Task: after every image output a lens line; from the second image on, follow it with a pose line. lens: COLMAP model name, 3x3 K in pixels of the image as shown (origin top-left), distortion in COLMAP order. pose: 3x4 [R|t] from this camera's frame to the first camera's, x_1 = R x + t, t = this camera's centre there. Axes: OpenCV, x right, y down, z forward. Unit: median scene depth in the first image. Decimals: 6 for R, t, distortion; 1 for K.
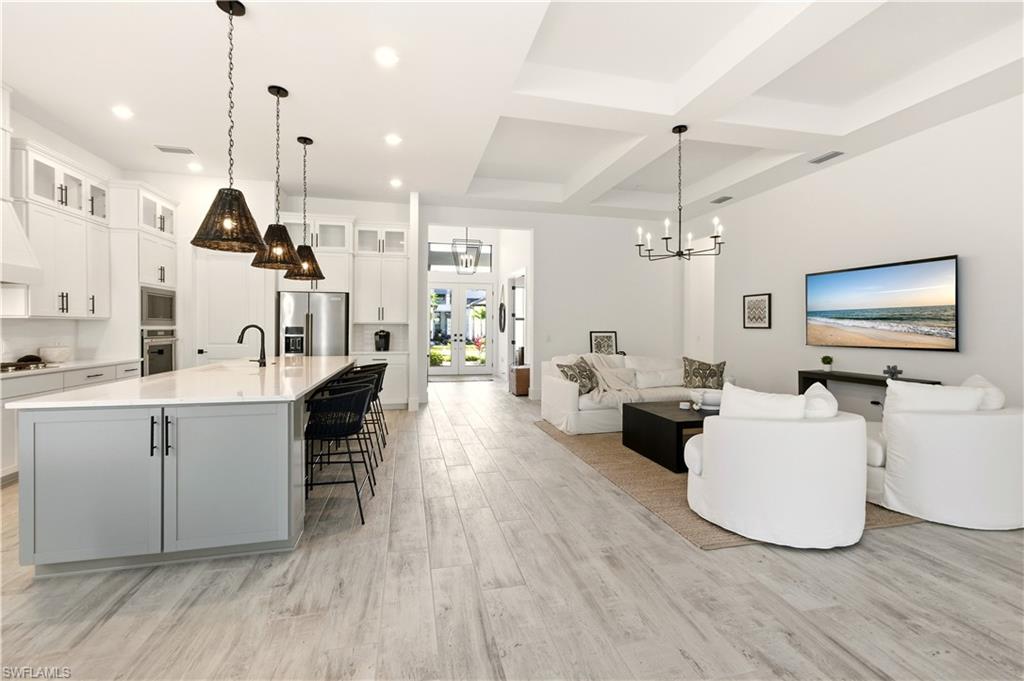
lens RADIAL K [[444.3, 0, 519.6], [0, 444.3, 326.8], [0, 0, 1]] dist [-0.004505, 0.000083]
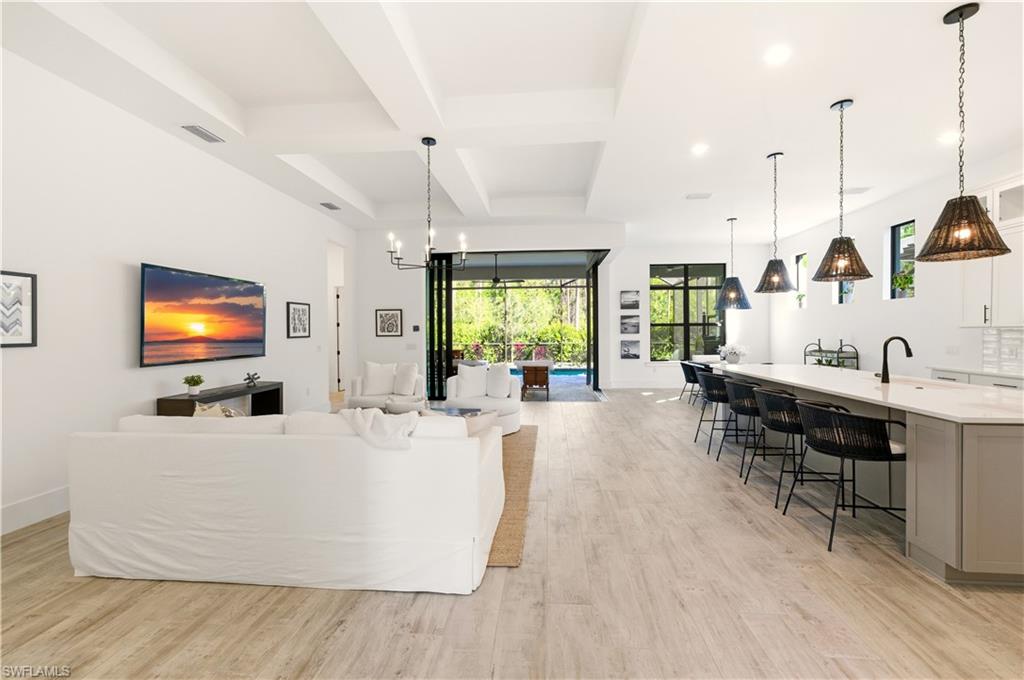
lens RADIAL K [[414.5, 0, 512.9], [0, 414.5, 338.2], [0, 0, 1]] dist [-0.005961, 0.003048]
pose [[-0.947525, -0.003446, 0.319664, -0.108101], [0.002571, 0.999827, 0.018399, -0.015134], [-0.319672, 0.018256, -0.947352, 1.641601]]
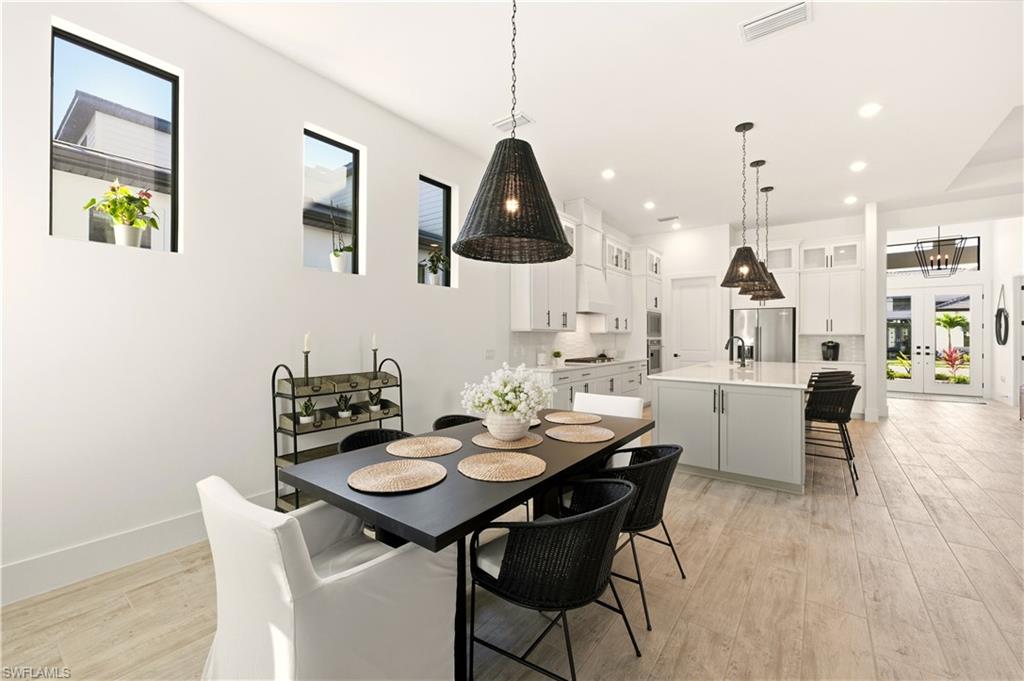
lens RADIAL K [[414.5, 0, 510.8], [0, 414.5, 333.1], [0, 0, 1]] dist [-0.005961, 0.003048]
pose [[0.627418, -0.008360, -0.778637, -0.030424], [-0.000565, 0.999937, -0.011192, 0.000540], [0.778682, 0.007462, 0.627374, -0.284517]]
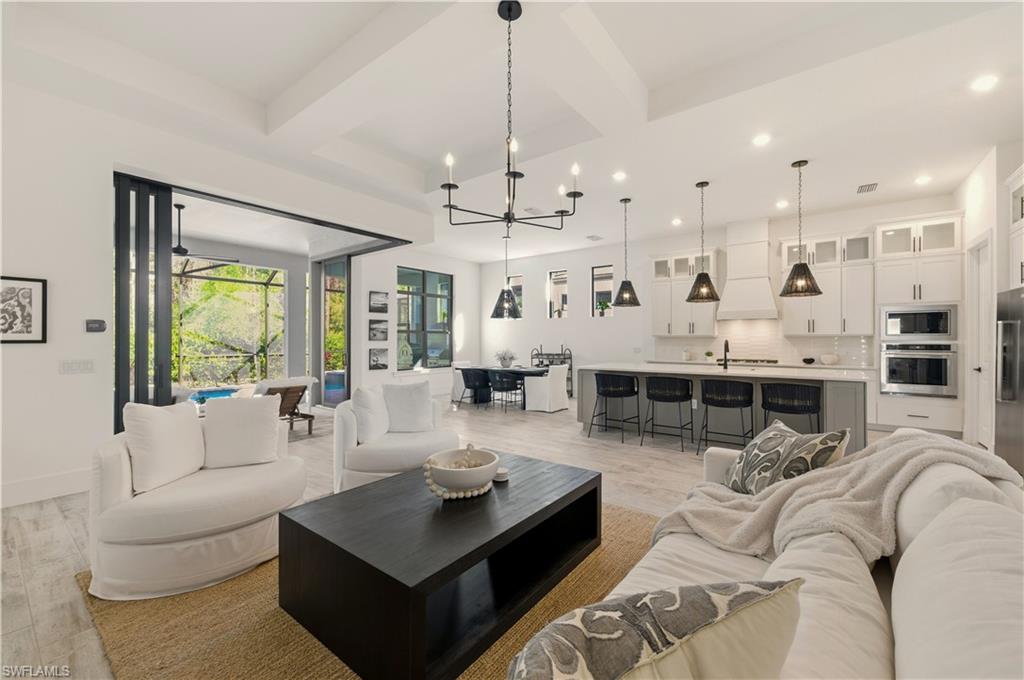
lens RADIAL K [[414.5, 0, 515.3], [0, 414.5, 335.0], [0, 0, 1]] dist [-0.005961, 0.003048]
pose [[-0.775950, -0.009994, -0.630716, 0.633052], [-0.001608, 0.999903, -0.013865, 0.000111], [0.630793, -0.009745, -0.775890, 1.294275]]
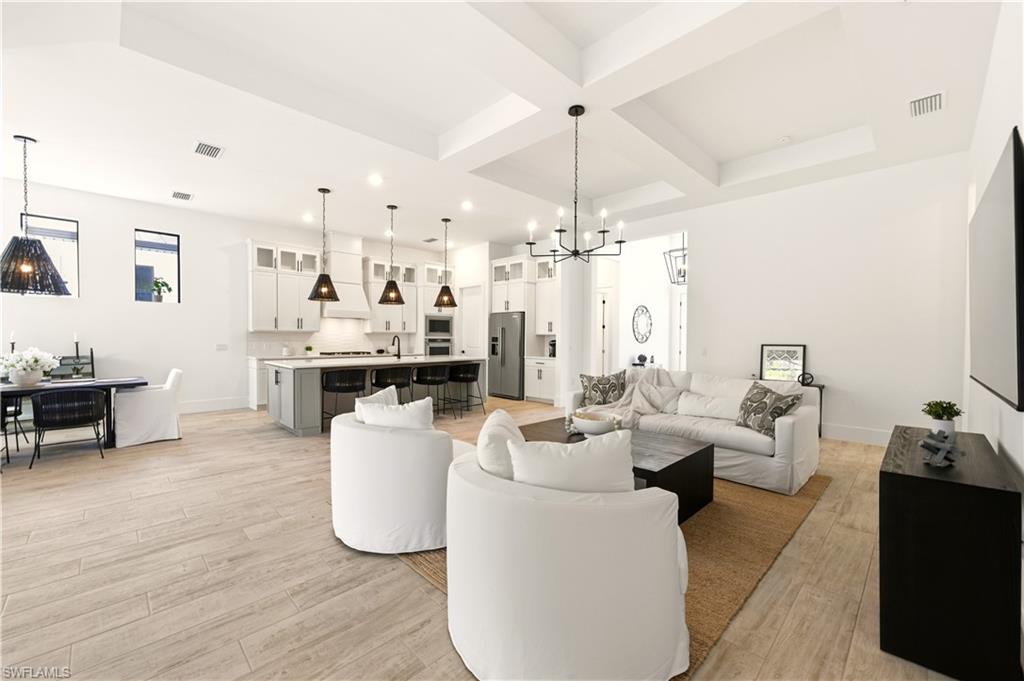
lens RADIAL K [[414.5, 0, 511.6], [0, 414.5, 349.2], [0, 0, 1]] dist [-0.005961, 0.003048]
pose [[0.511205, 0.026128, -0.859061, 0.897703], [-0.004301, 0.999603, 0.027843, 0.001916], [0.859448, -0.010538, 0.511115, 0.425557]]
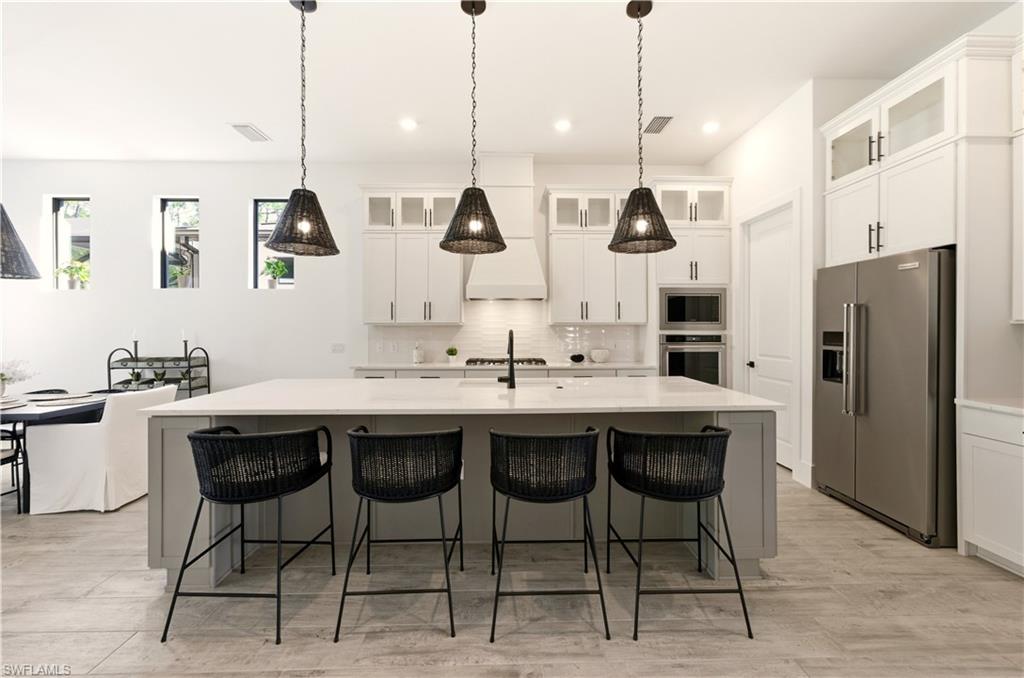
lens RADIAL K [[414.5, 0, 515.7], [0, 414.5, 331.0], [0, 0, 1]] dist [-0.005961, 0.003048]
pose [[-0.211410, 0.002247, -0.977395, 0.065573], [0.001704, 0.999997, 0.001930, -0.003340], [0.977396, -0.001258, -0.211414, 0.925620]]
